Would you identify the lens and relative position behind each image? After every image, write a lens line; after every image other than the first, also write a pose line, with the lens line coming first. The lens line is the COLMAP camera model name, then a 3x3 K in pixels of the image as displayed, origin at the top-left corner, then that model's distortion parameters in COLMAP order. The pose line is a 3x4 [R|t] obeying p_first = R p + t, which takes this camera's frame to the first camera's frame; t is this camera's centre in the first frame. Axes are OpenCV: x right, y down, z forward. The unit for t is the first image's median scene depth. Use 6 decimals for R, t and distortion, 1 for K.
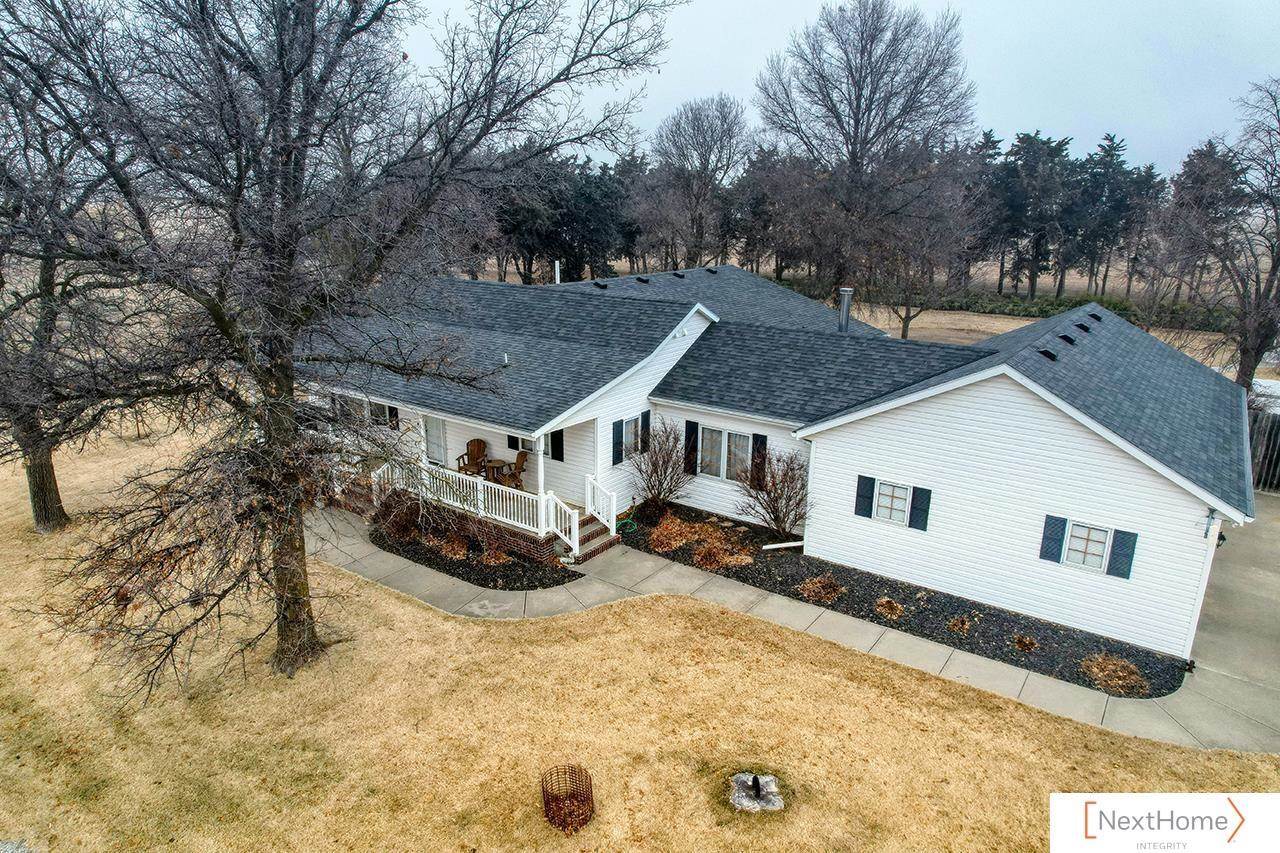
lens RADIAL K [[822.9, 0, 640.0], [0, 822.9, 426.5], [0, 0, 1]] dist [-0.080820, 0.069972]
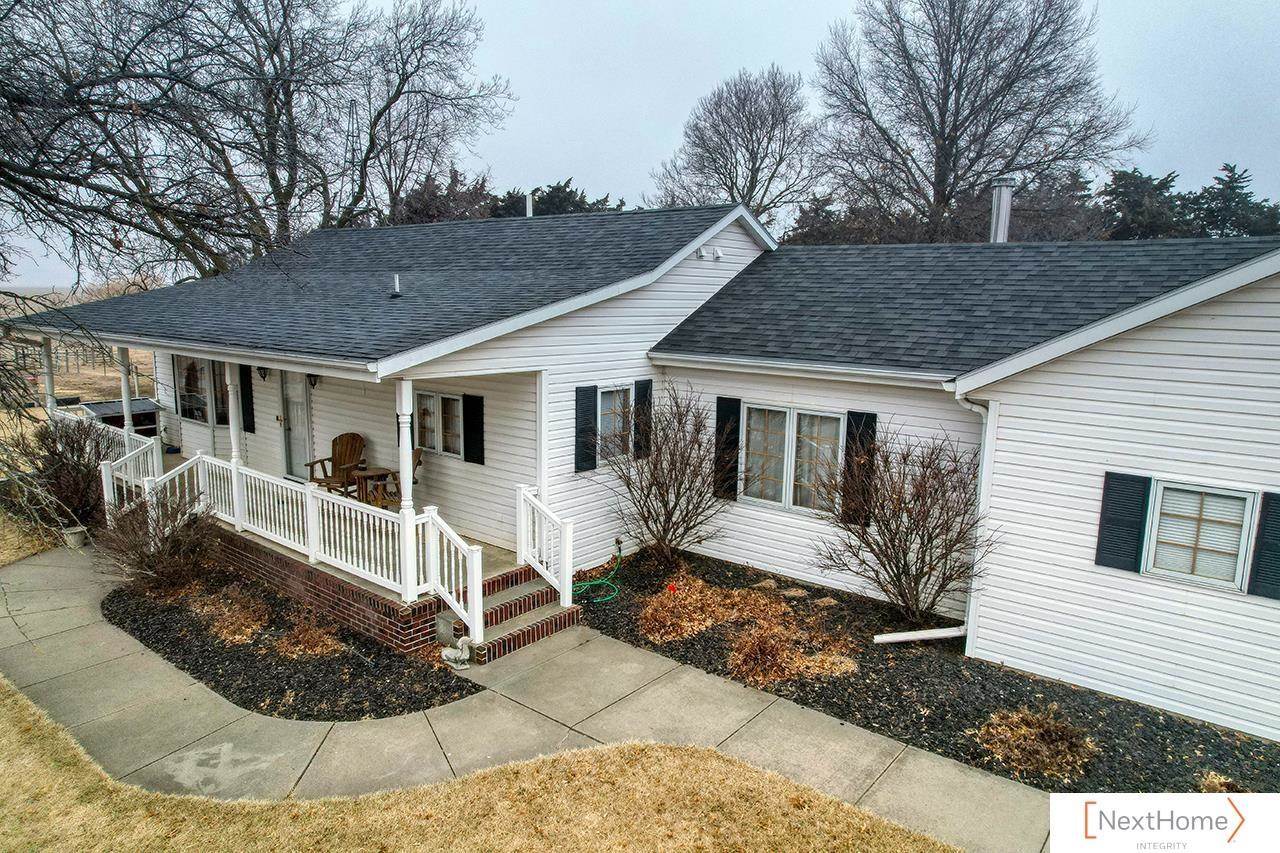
lens RADIAL K [[822.9, 0, 640.0], [0, 822.9, 426.5], [0, 0, 1]] dist [-0.080820, 0.069972]
pose [[0.998389, 0.014961, -0.054726, 0.037528], [-0.021258, 0.992981, -0.116351, 0.081461], [0.052601, 0.117327, 0.991699, 0.501035]]
